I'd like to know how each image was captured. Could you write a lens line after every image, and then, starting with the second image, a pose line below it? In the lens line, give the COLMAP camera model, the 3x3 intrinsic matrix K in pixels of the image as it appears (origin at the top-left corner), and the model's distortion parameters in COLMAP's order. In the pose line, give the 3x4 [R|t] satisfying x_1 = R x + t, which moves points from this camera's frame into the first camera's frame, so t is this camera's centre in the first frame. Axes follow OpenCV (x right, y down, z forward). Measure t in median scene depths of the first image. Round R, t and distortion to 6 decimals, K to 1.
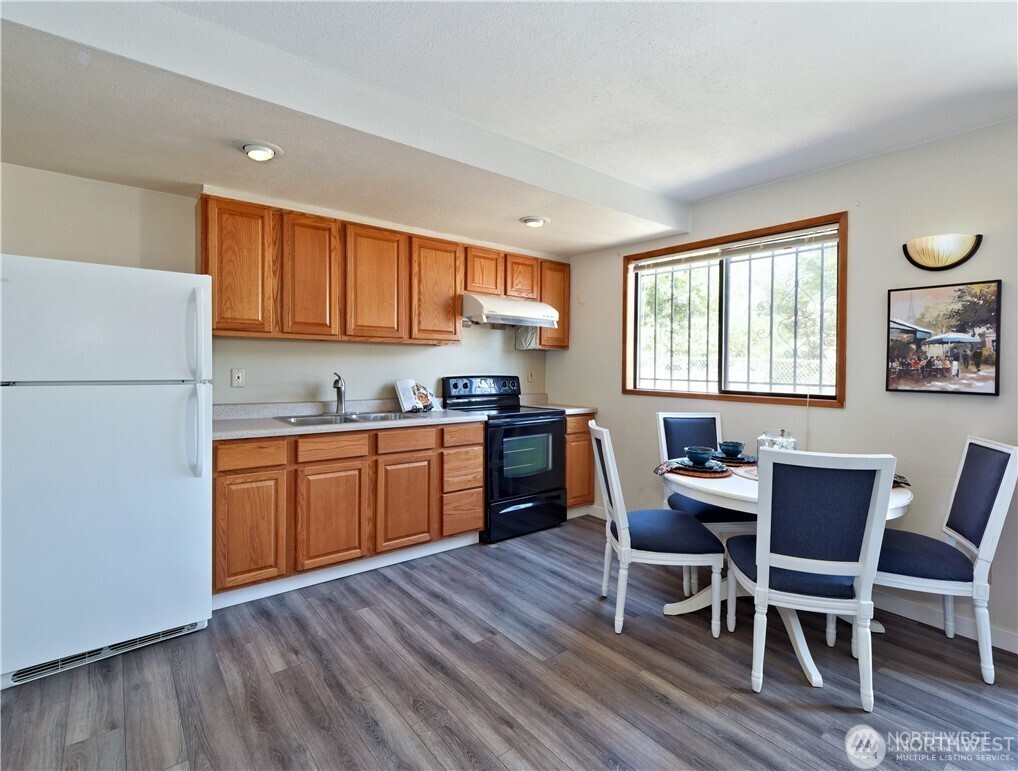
lens RADIAL K [[491.7, 0, 505.9], [0, 491.7, 378.5], [0, 0, 1]] dist [-0.000439, 0.000055]
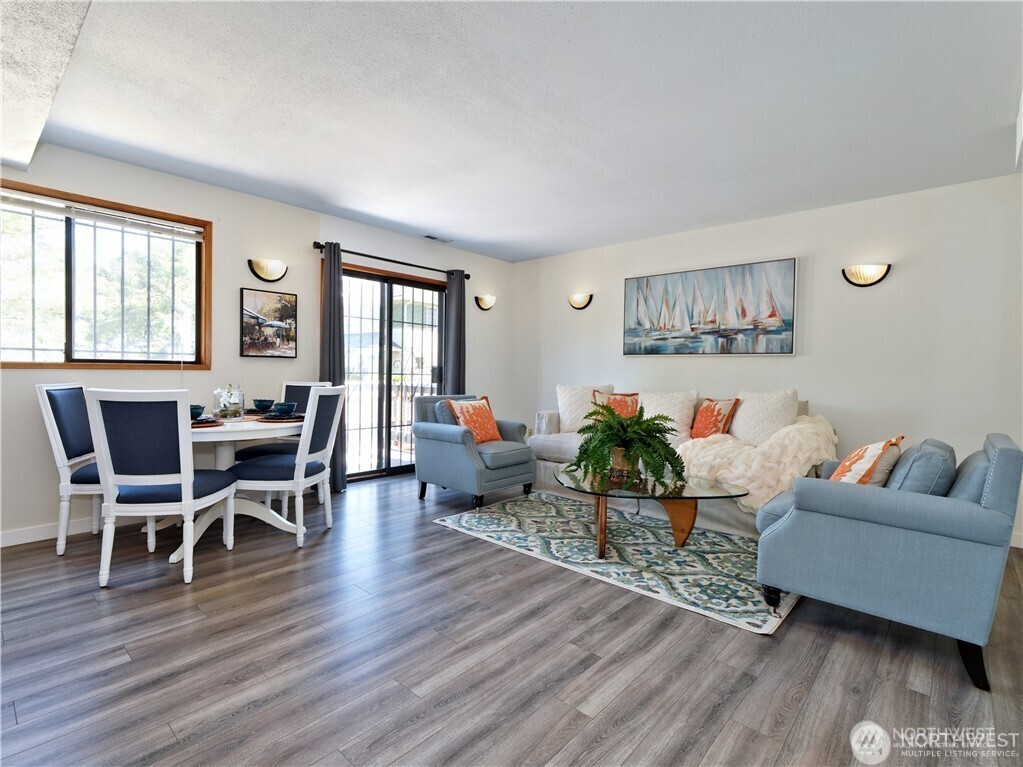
lens RADIAL K [[466.8, 0, 508.1], [0, 466.8, 379.0], [0, 0, 1]] dist [-0.000647, -0.000105]
pose [[-0.128510, -0.045167, 0.990679, -0.686013], [-0.000262, 0.998964, 0.045510, 0.027891], [-0.991708, 0.005589, -0.128389, 0.366038]]
